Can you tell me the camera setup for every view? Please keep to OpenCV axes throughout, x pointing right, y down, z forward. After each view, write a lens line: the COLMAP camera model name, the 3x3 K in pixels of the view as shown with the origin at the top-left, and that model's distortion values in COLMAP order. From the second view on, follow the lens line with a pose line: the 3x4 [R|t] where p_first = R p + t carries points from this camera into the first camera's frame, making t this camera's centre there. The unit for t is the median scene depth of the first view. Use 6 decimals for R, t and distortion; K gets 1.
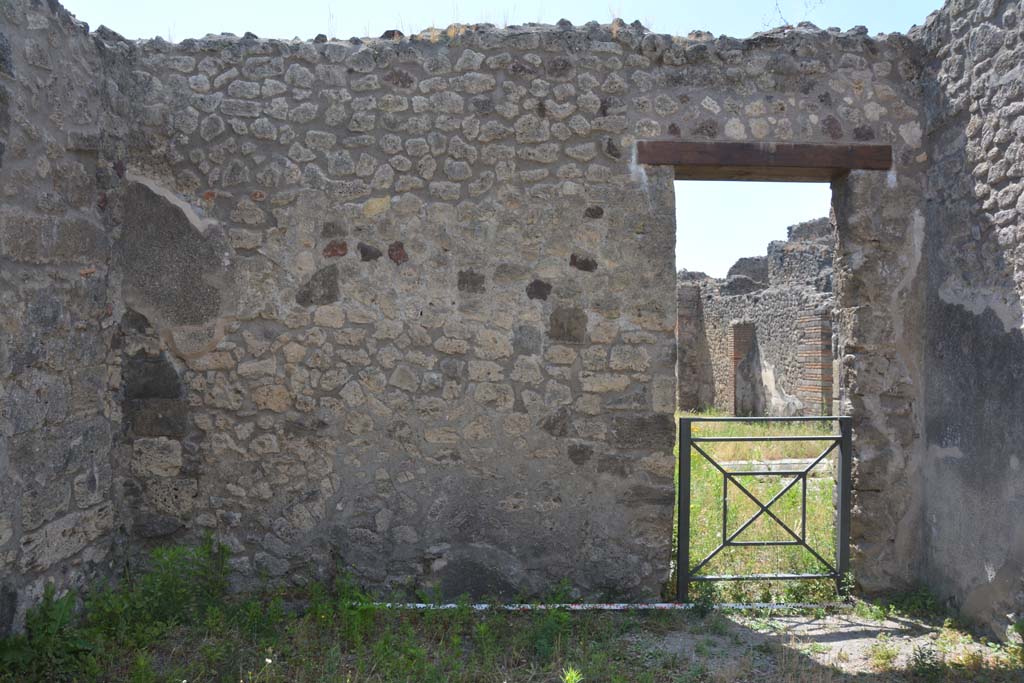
lens RADIAL K [[808.2, 0, 512.0], [0, 808.2, 341.5], [0, 0, 1]] dist [-0.165431, 0.135568]
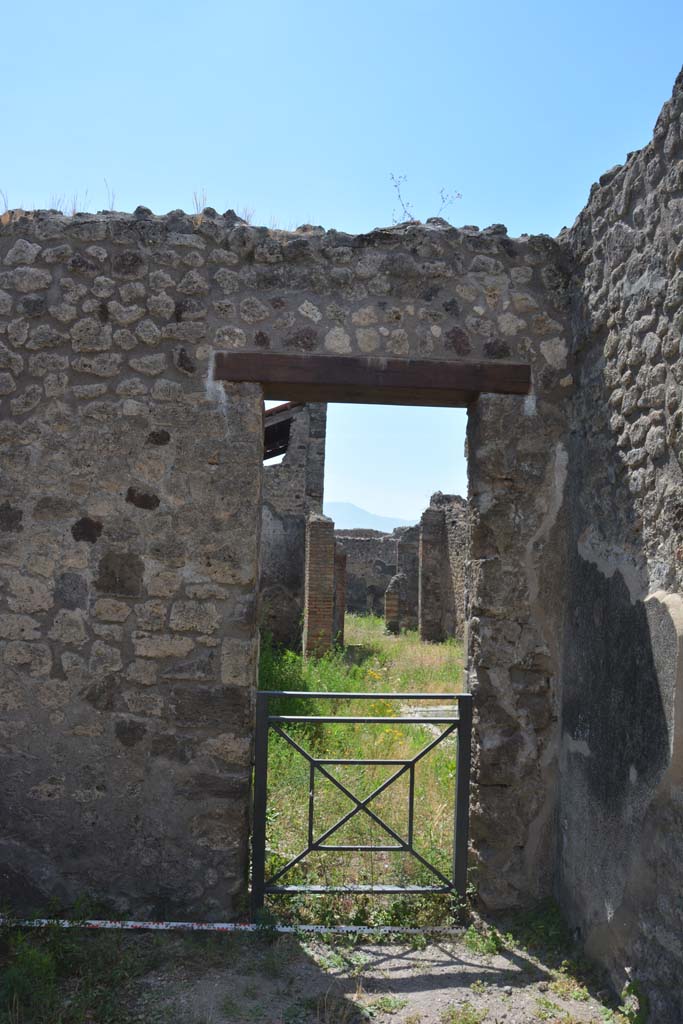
lens RADIAL K [[808.2, 0, 341.5], [0, 808.2, 512.0], [0, 0, 1]] dist [-0.165431, 0.135568]
pose [[0.997788, 0.028452, 0.060079, 0.242024], [-0.025015, 0.998048, -0.057216, -0.042437], [-0.061590, 0.055587, 0.996552, 0.175343]]
